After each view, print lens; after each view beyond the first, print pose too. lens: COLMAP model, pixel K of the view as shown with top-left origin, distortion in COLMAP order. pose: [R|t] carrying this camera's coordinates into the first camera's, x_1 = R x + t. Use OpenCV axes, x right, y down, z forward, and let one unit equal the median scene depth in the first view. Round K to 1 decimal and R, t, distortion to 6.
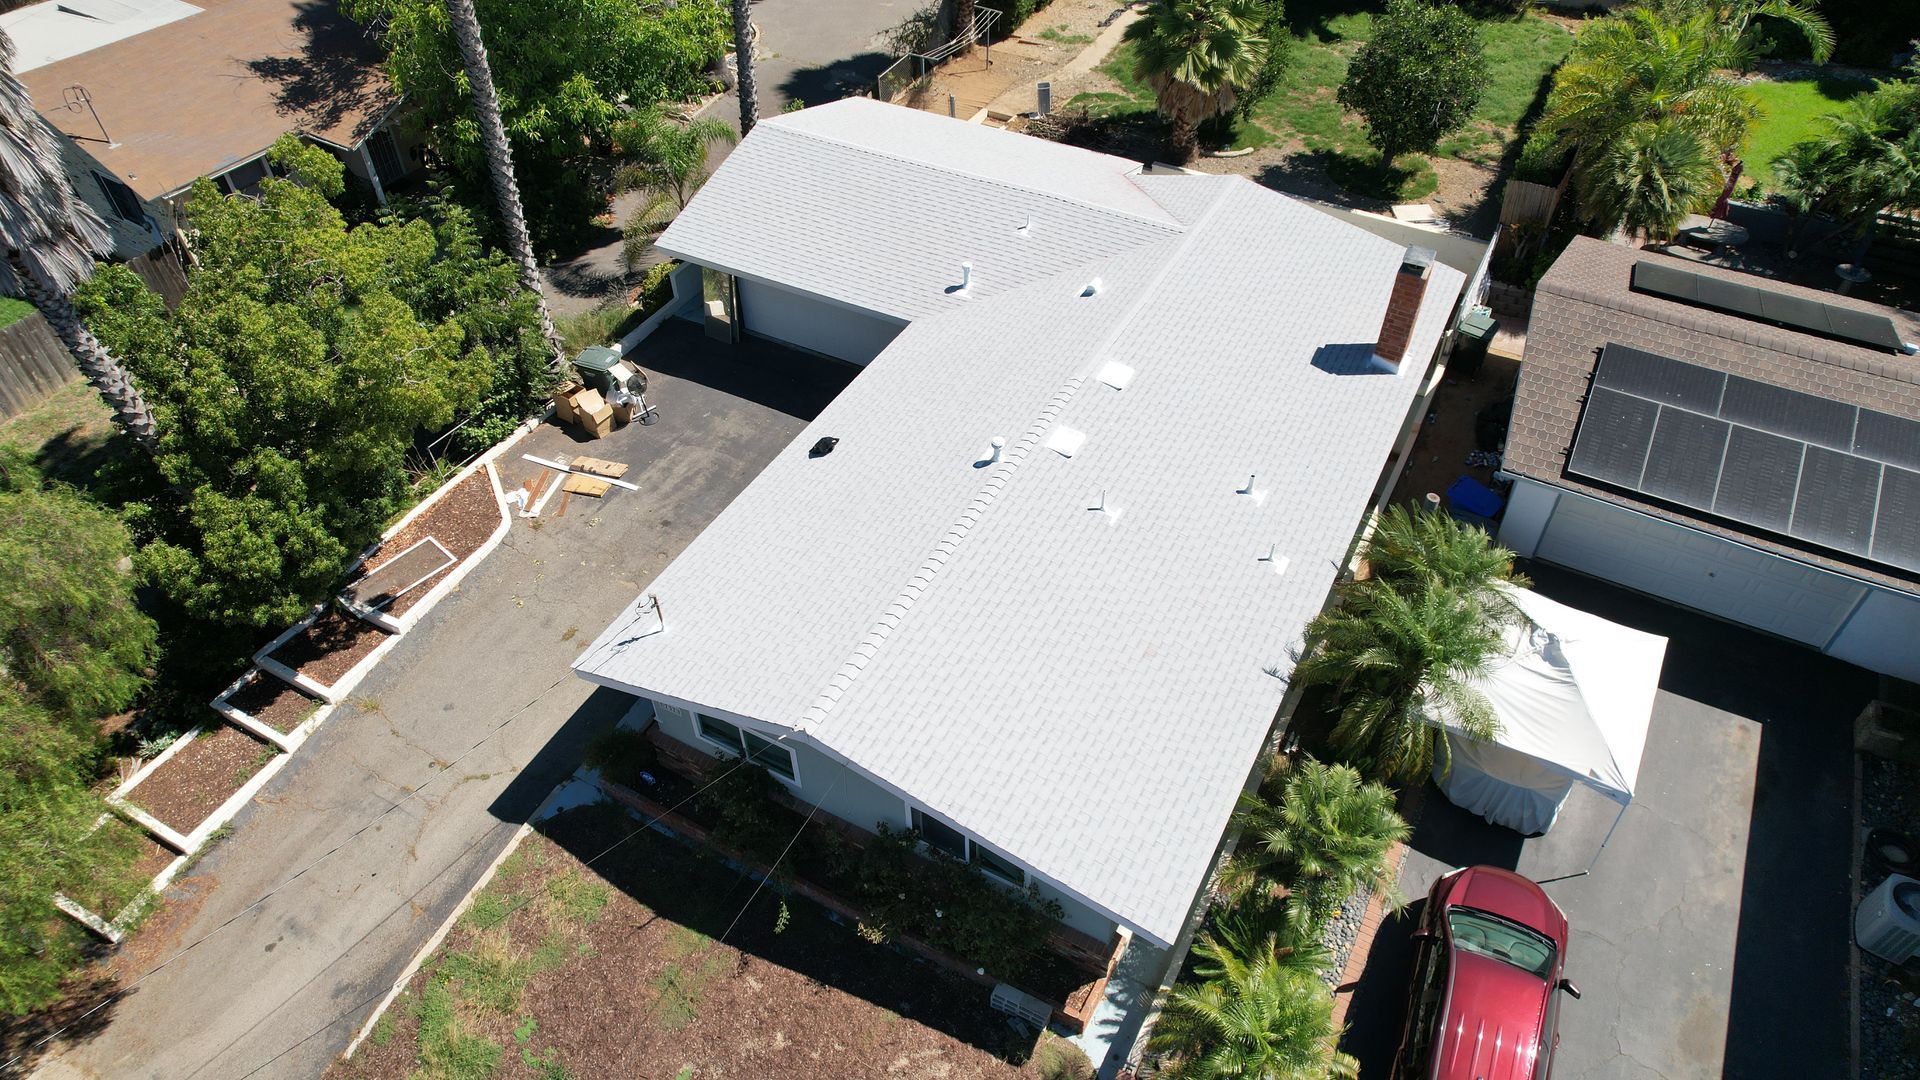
lens RADIAL K [[1218.6, 0, 962.0], [0, 1218.6, 539.6], [0, 0, 1]] dist [-0.087043, 0.073852]
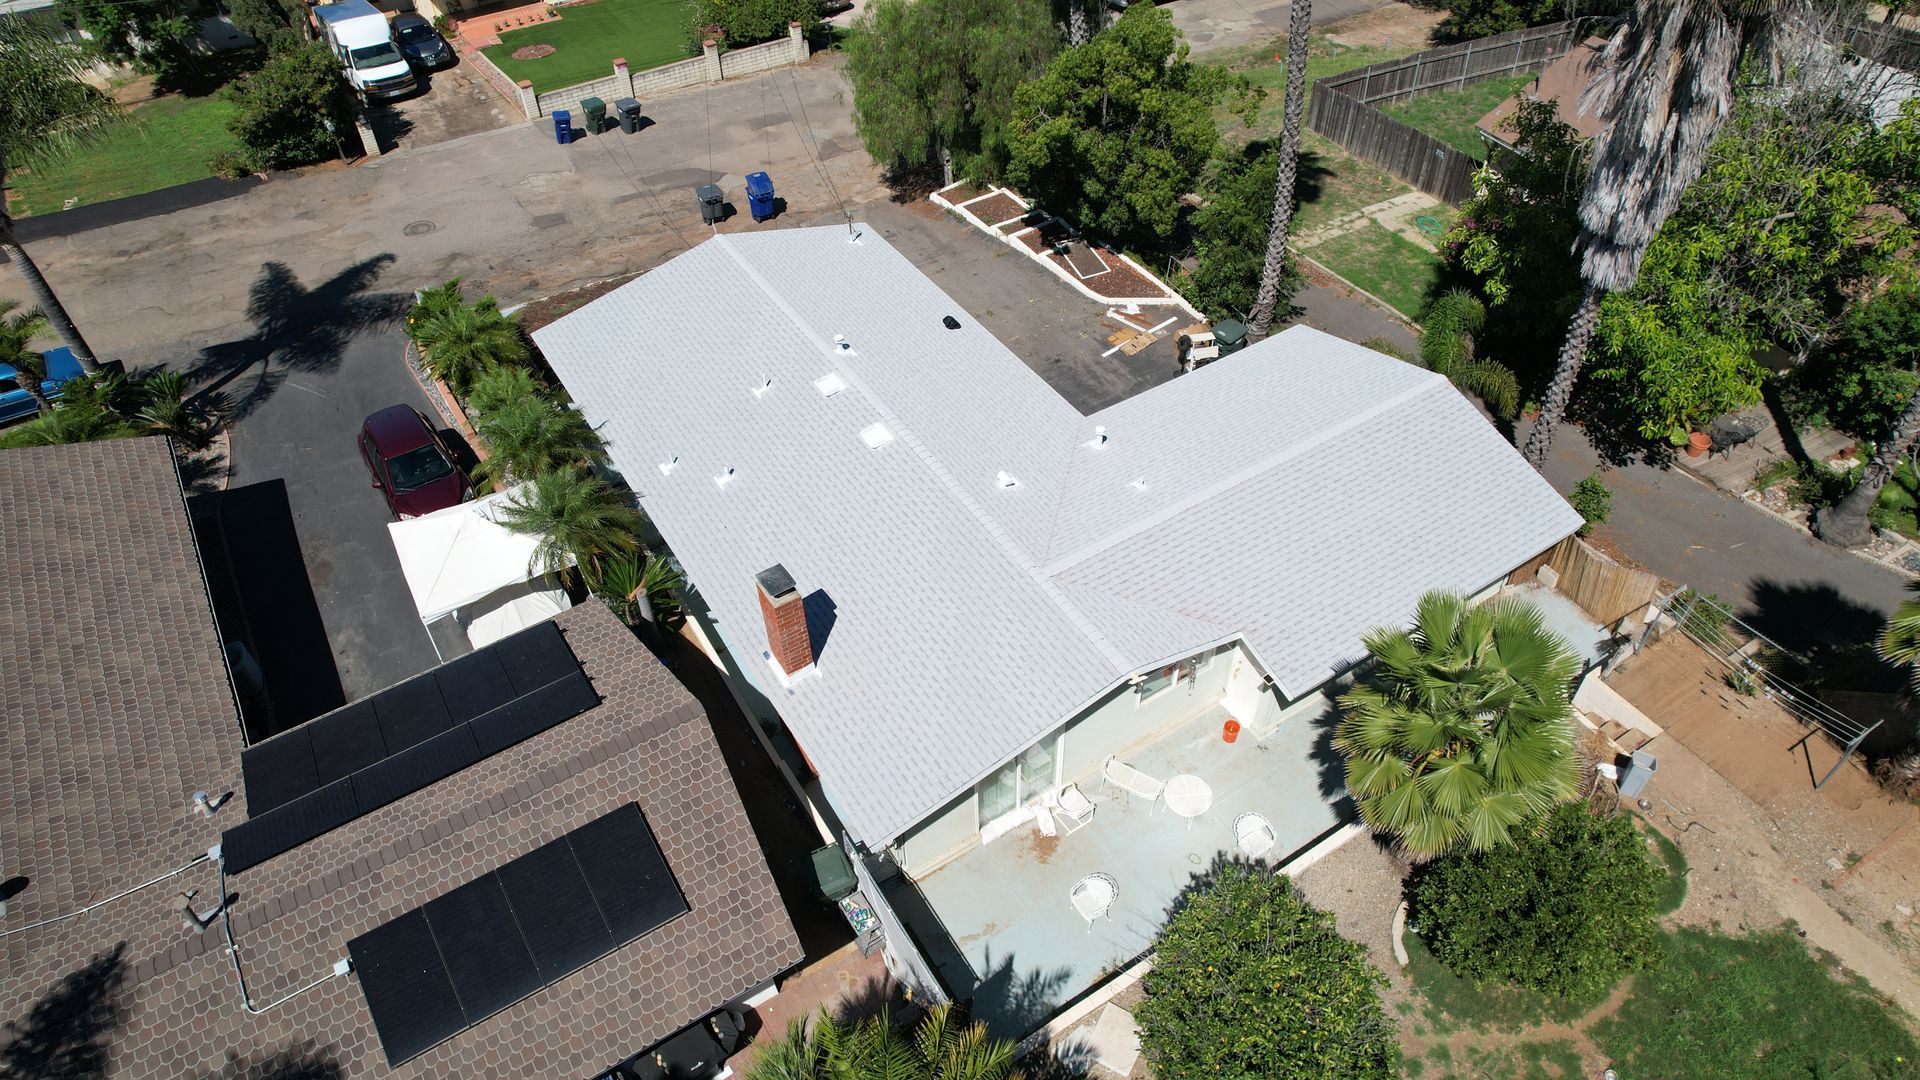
lens RADIAL K [[1217.4, 0, 960.0], [0, 1217.4, 540.0], [0, 0, 1]] dist [-0.084713, 0.068642]
pose [[-0.486736, 0.630740, -0.604363, 0.911970], [-0.594553, 0.267675, 0.758193, -1.109184], [0.639995, 0.728366, 0.244721, 0.871775]]
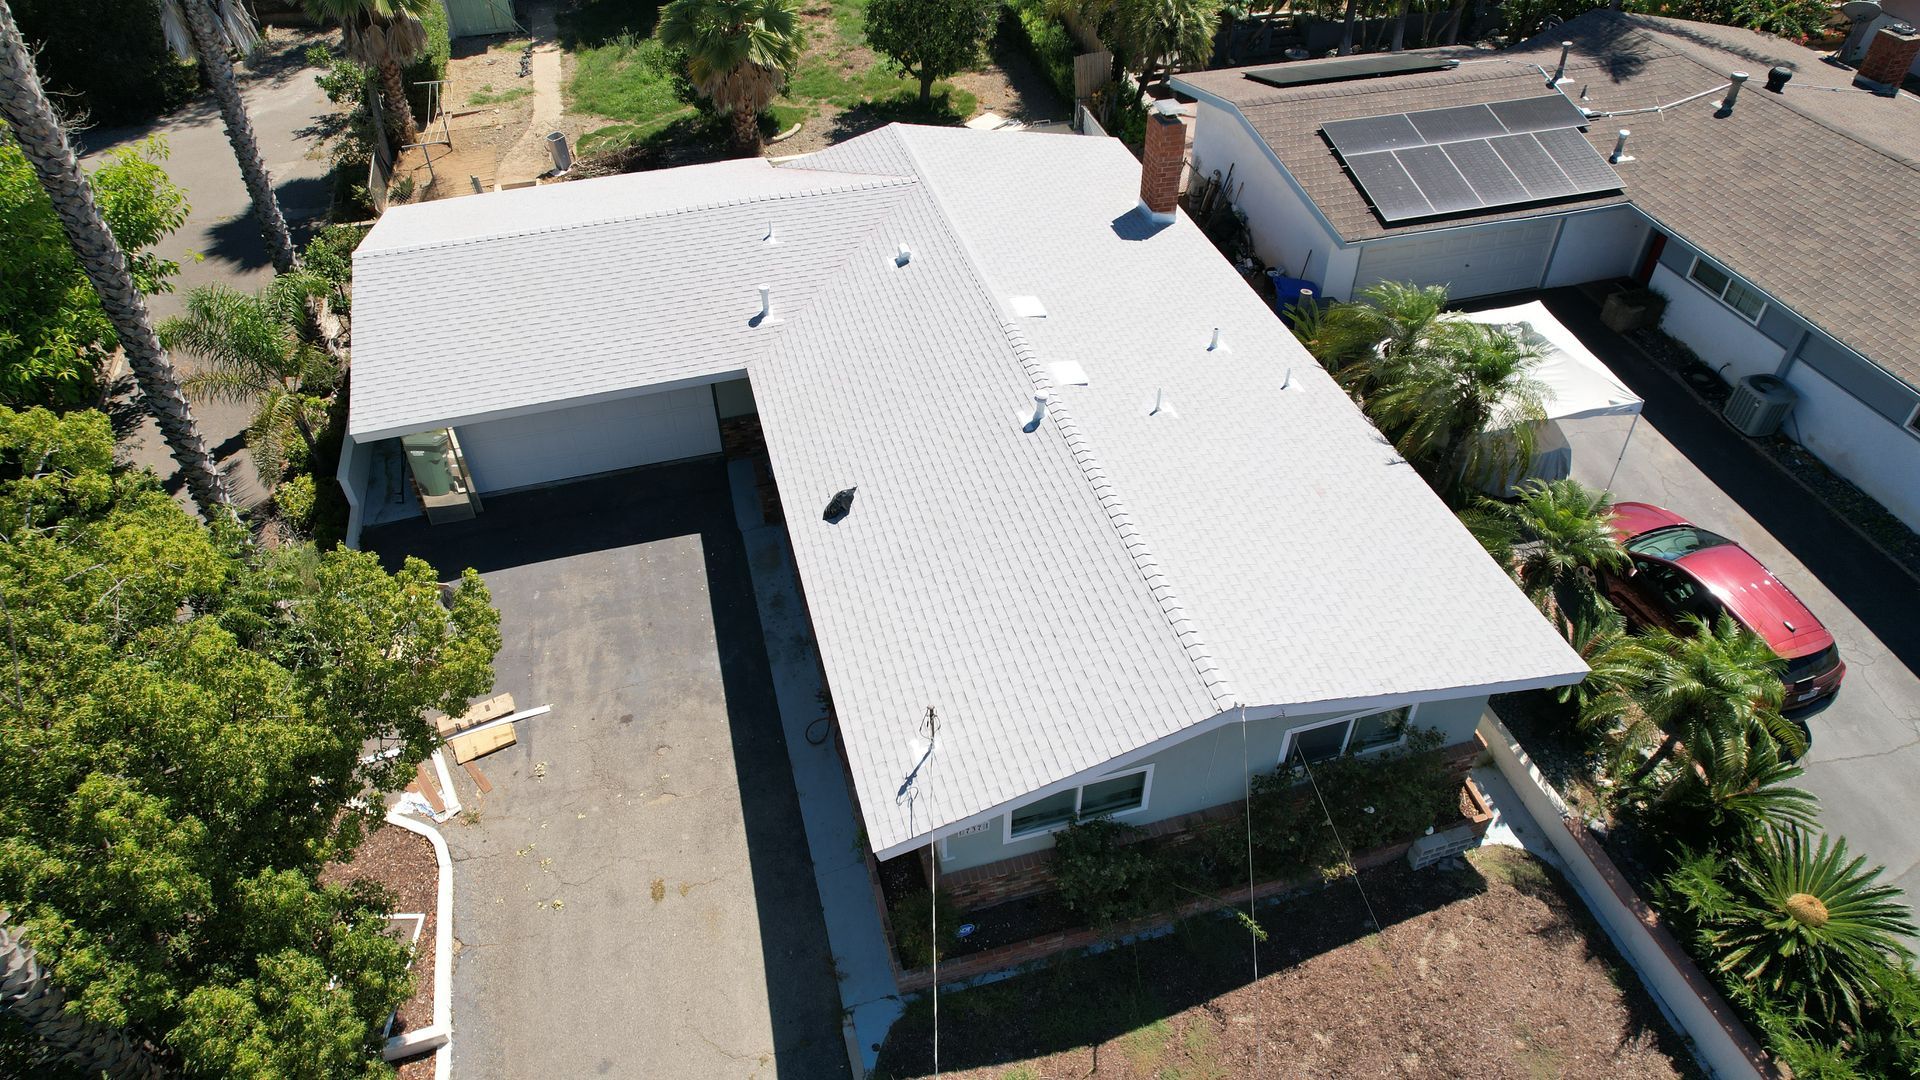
lens RADIAL K [[1218.6, 0, 962.0], [0, 1218.6, 539.6], [0, 0, 1]] dist [-0.087043, 0.073852]
pose [[0.719680, -0.462389, 0.517935, -0.516226], [0.485893, 0.868279, 0.100002, -0.101585], [-0.495952, 0.179691, 0.849555, 0.252584]]
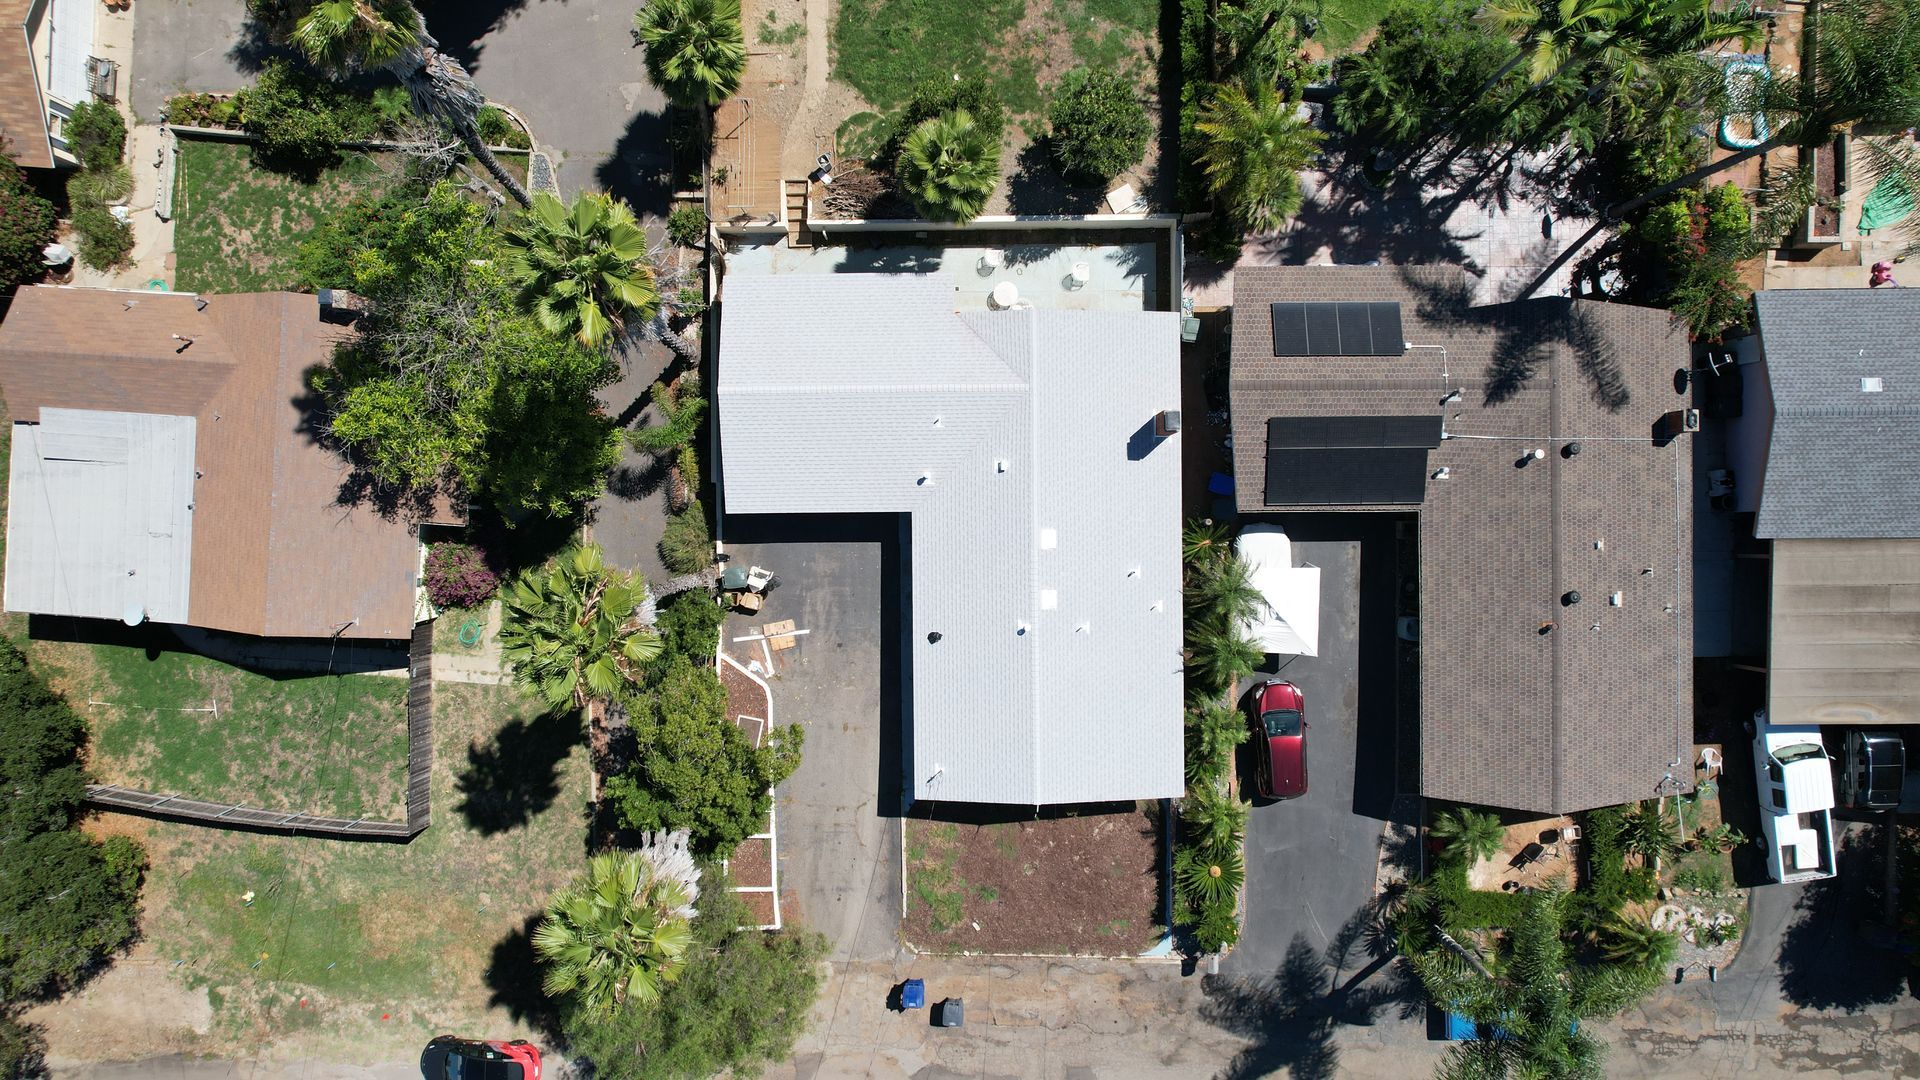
lens RADIAL K [[1218.7, 0, 964.0], [0, 1218.7, 539.7], [0, 0, 1]] dist [-0.081412, 0.071312]
pose [[0.875030, -0.484016, -0.007157, 0.021677], [0.342181, 0.608021, 0.716396, -1.656793], [-0.342395, -0.629317, 0.697658, -0.336195]]
